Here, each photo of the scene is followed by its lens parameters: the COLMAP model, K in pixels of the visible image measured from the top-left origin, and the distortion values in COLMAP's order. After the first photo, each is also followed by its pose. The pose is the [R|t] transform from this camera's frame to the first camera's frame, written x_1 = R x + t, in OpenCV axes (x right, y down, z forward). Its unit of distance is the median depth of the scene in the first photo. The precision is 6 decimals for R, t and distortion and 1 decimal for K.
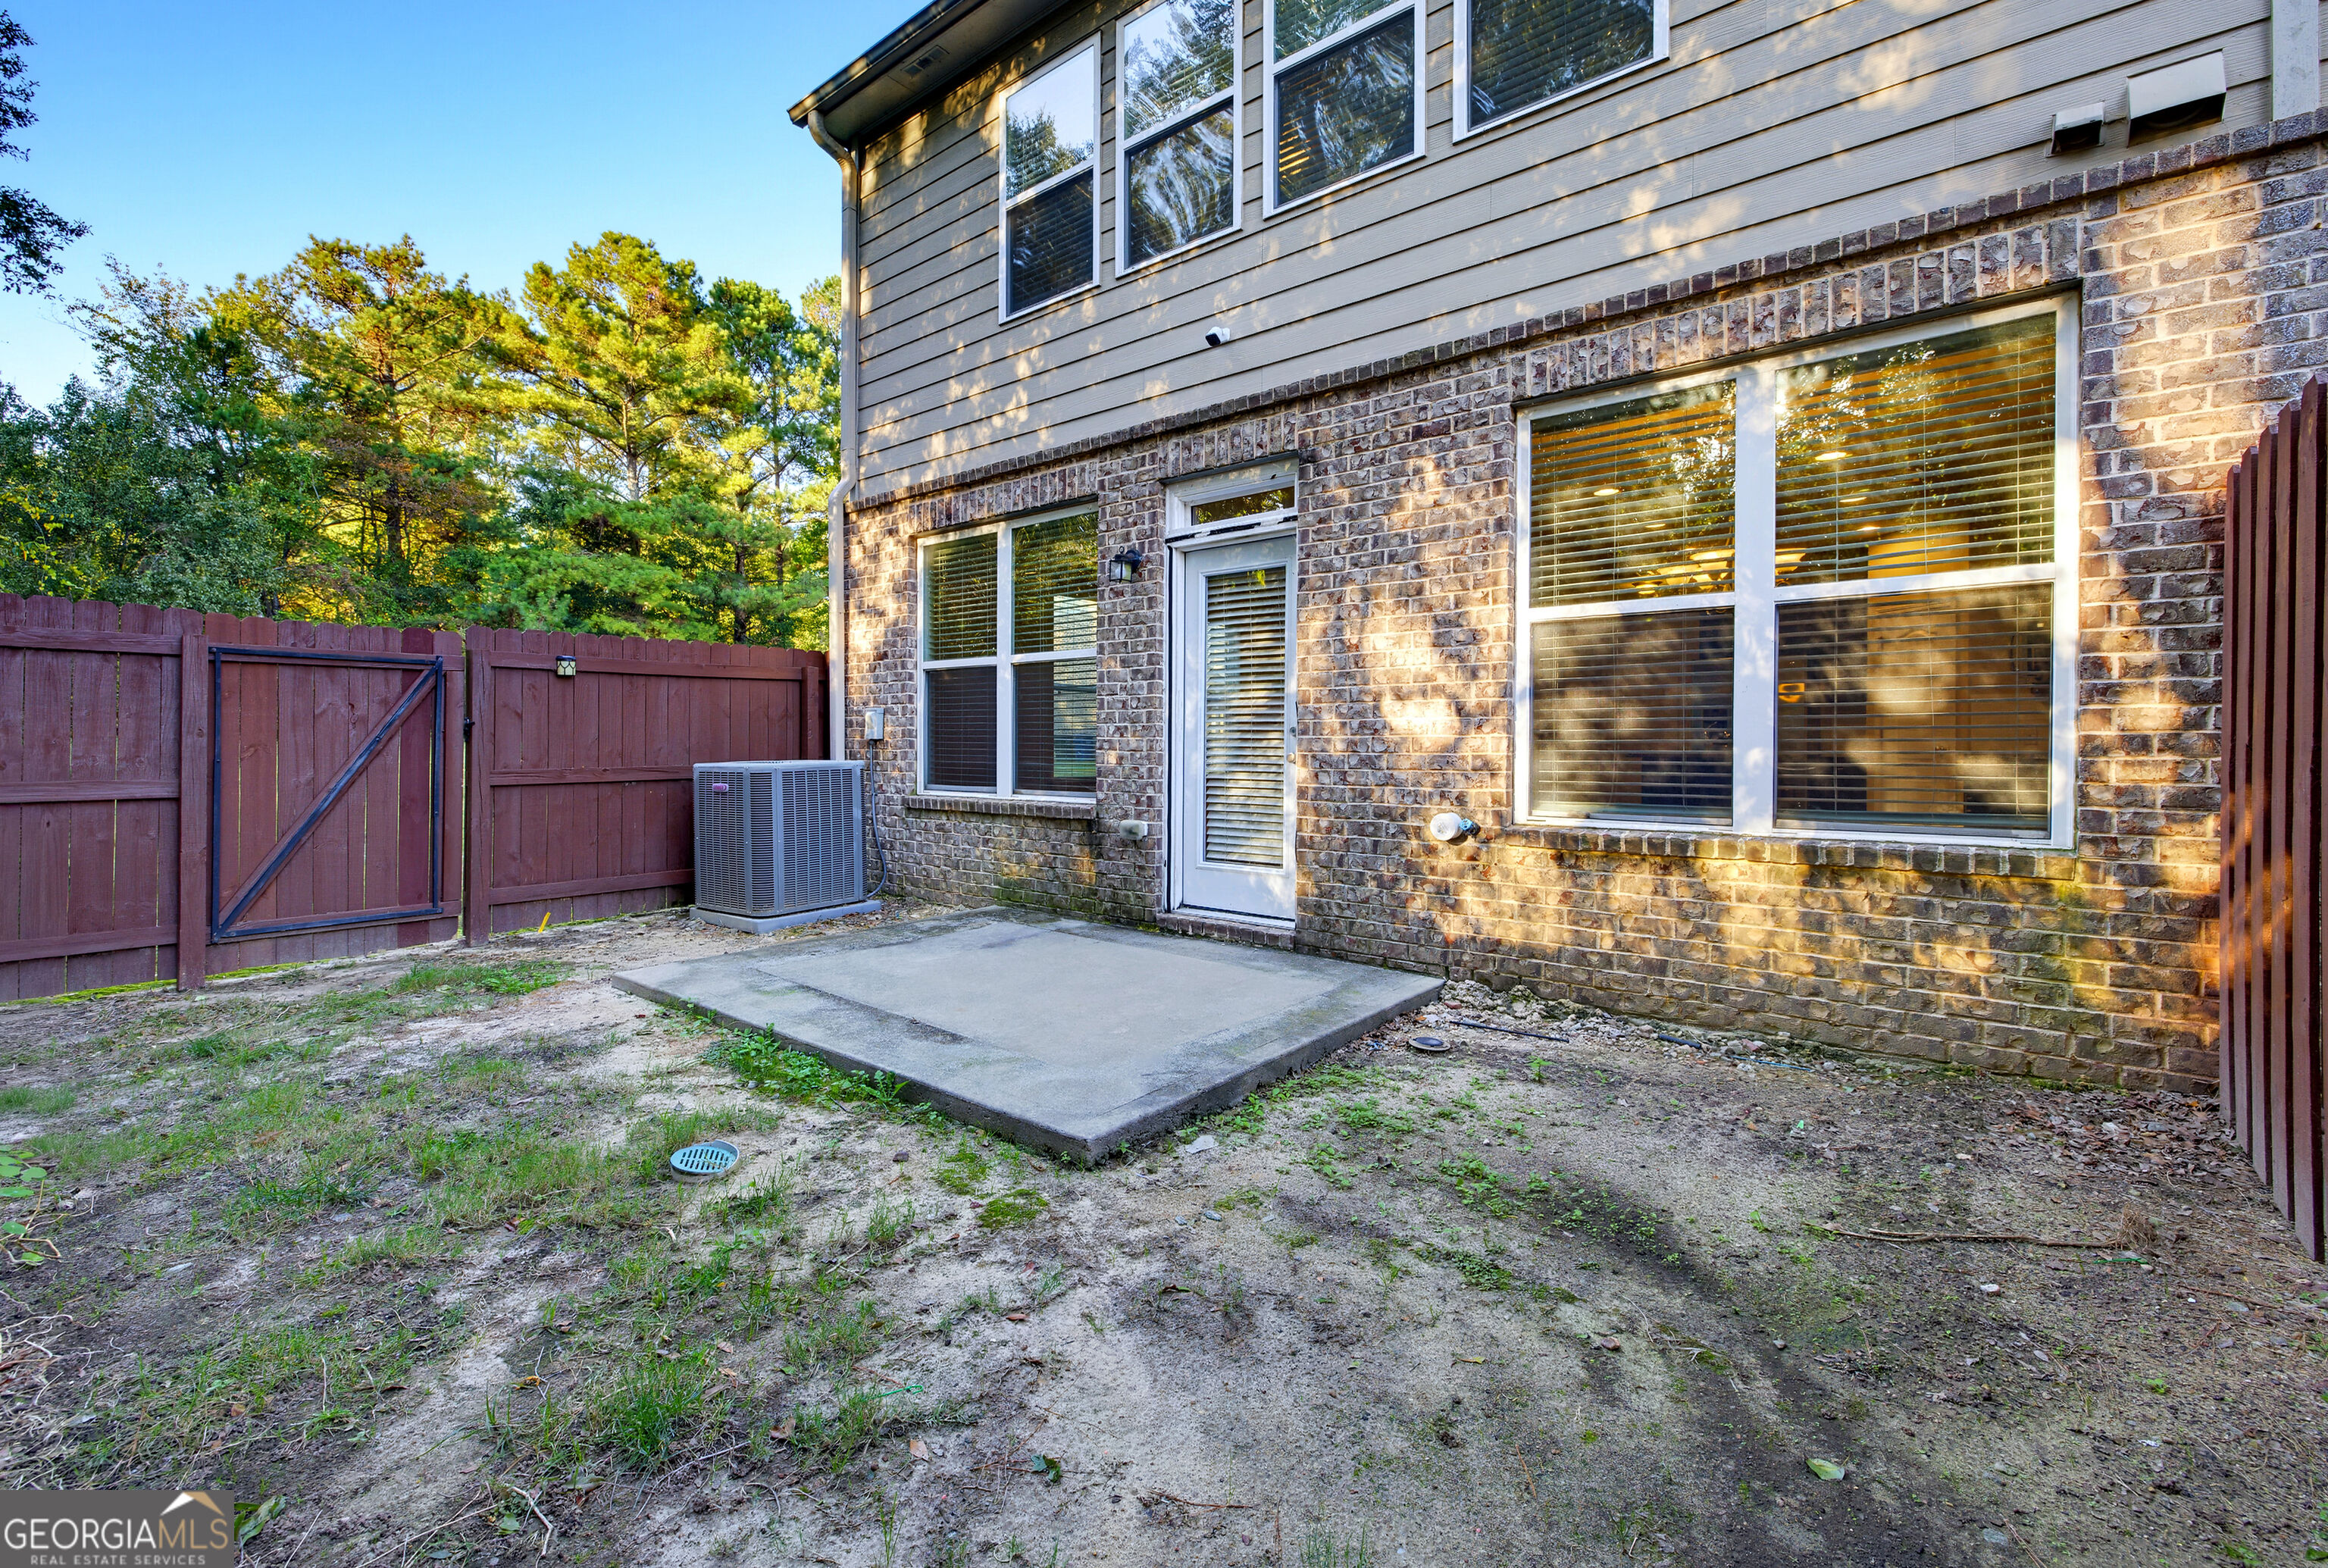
lens RADIAL K [[998.6, 0, 1160.9], [0, 998.6, 759.4], [0, 0, 1]] dist [-0.000239, -0.000001]
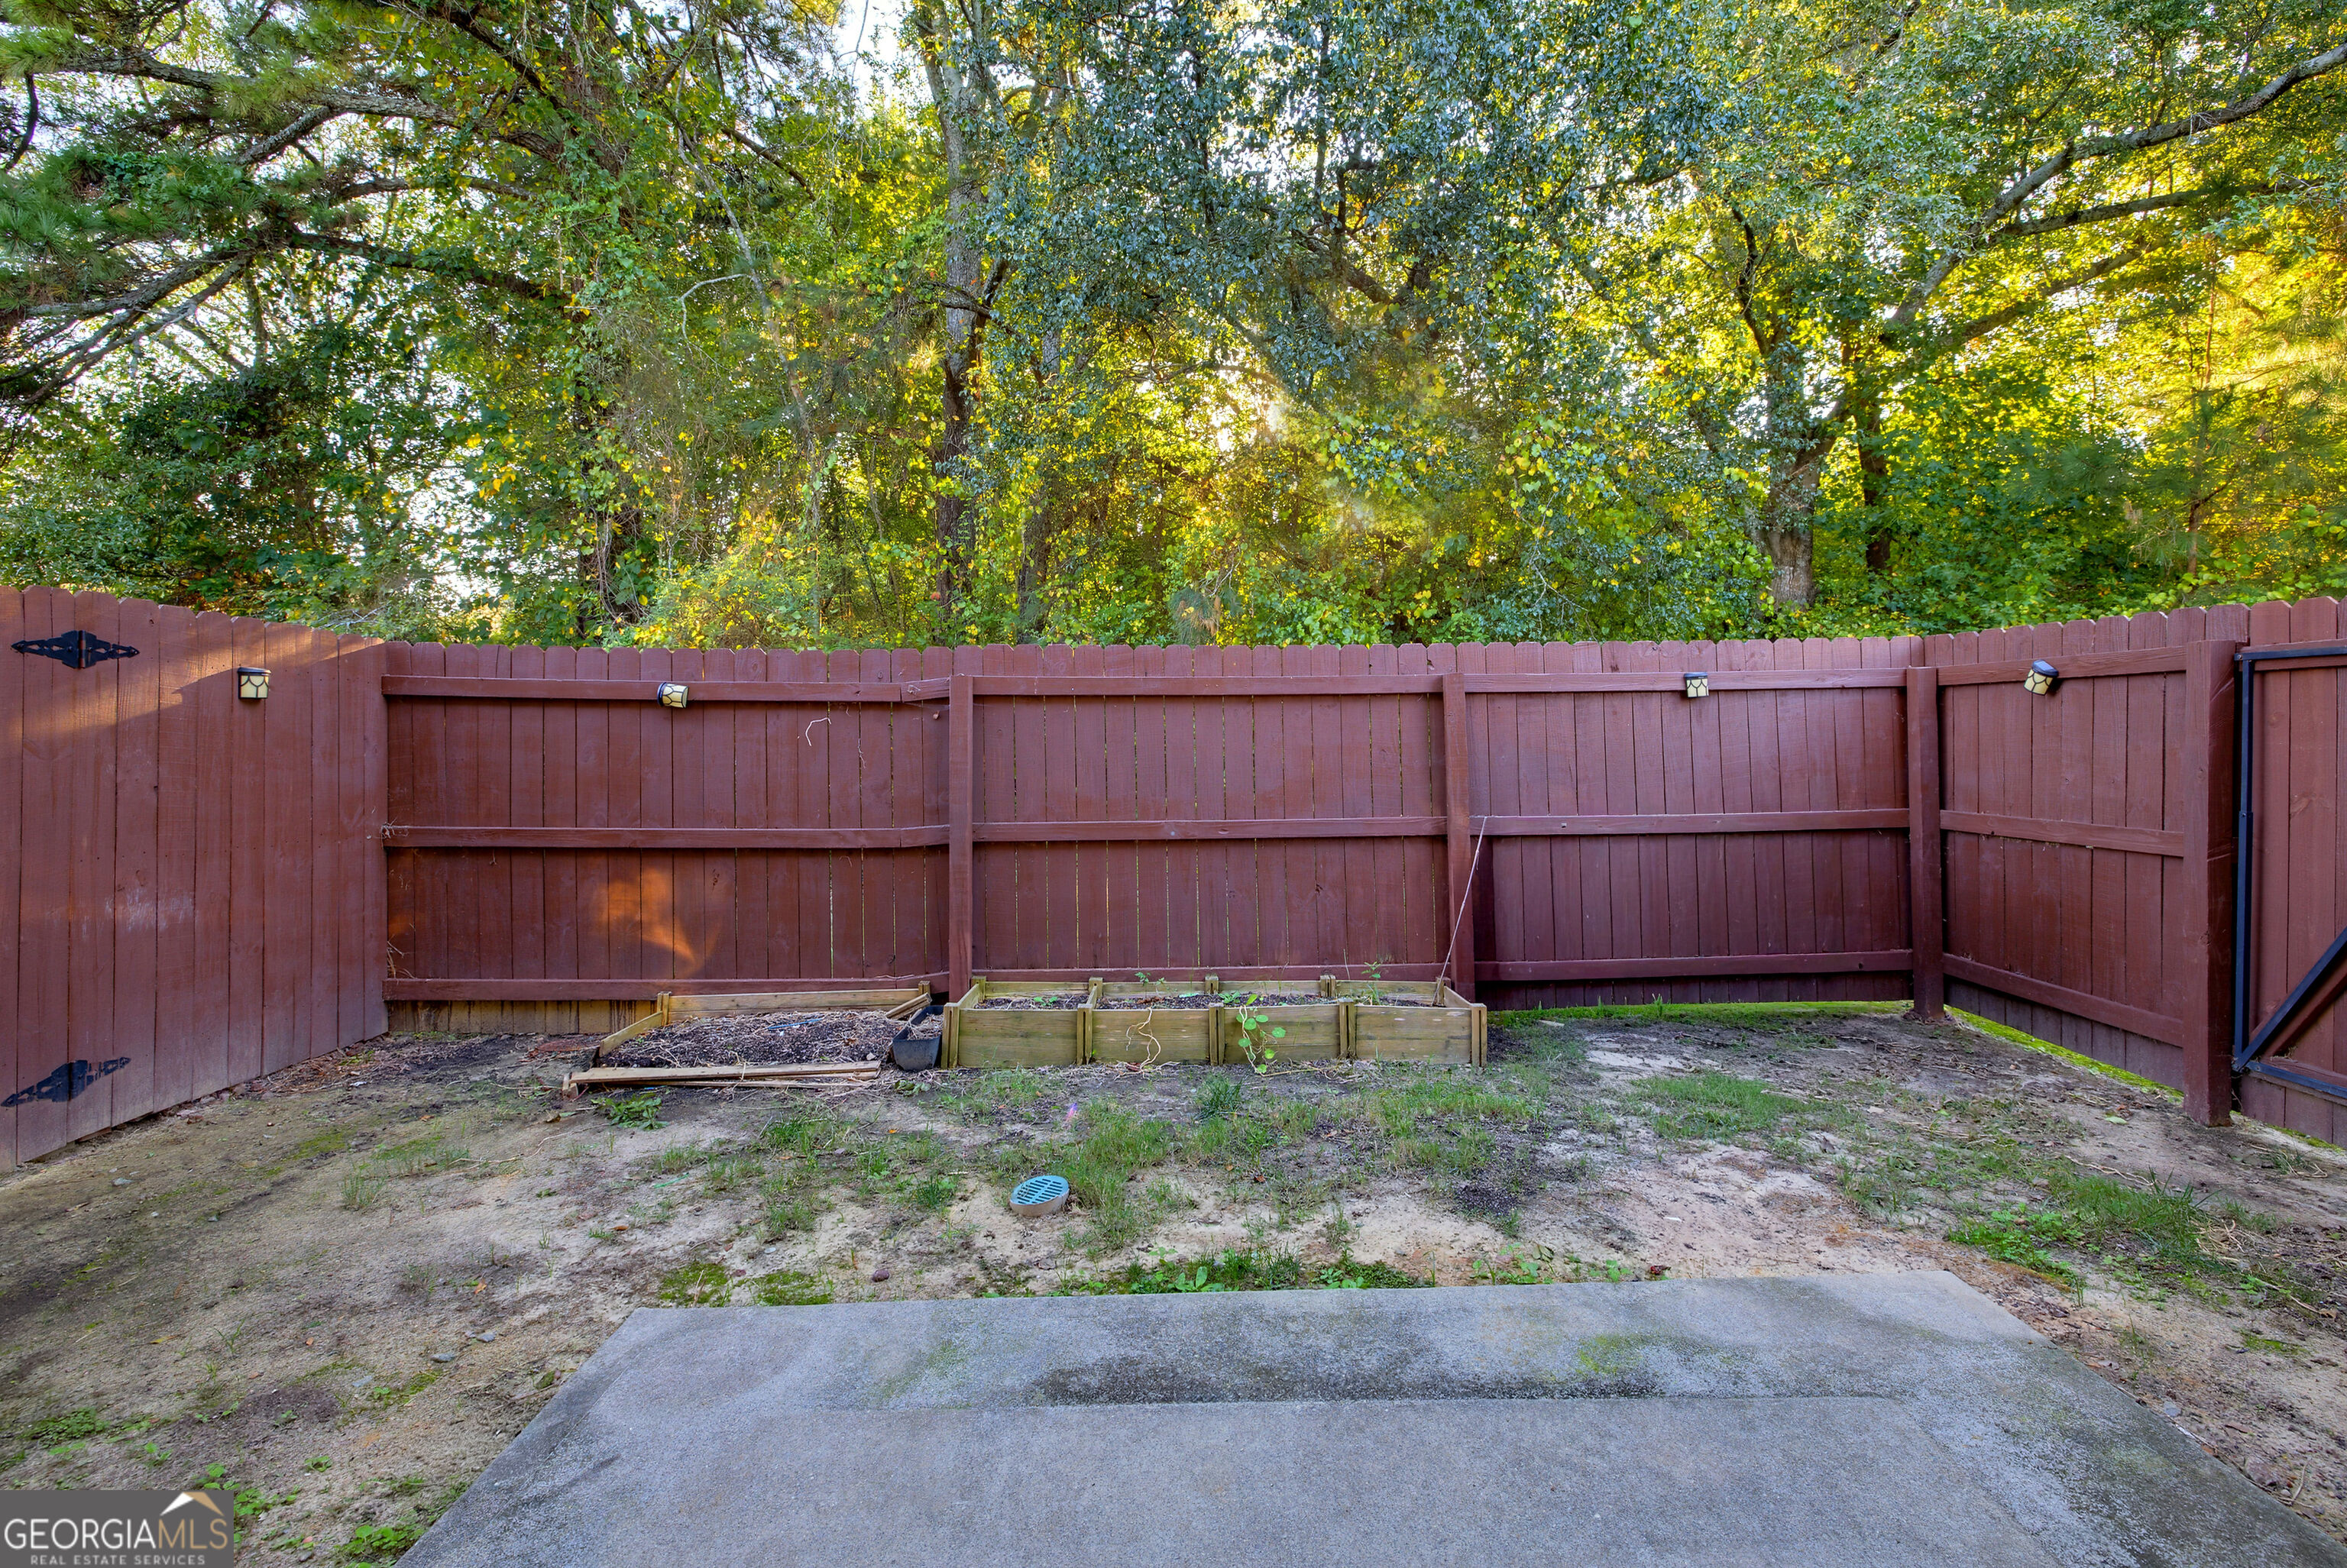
lens RADIAL K [[1005.9, 0, 1202.8], [0, 1005.9, 728.4], [0, 0, 1]] dist [-0.000643, 0.000431]
pose [[-0.752964, -0.000413, -0.658062, 0.143869], [-0.002377, 0.999995, 0.002093, -0.117697], [0.658057, 0.003141, -0.752961, 2.312916]]
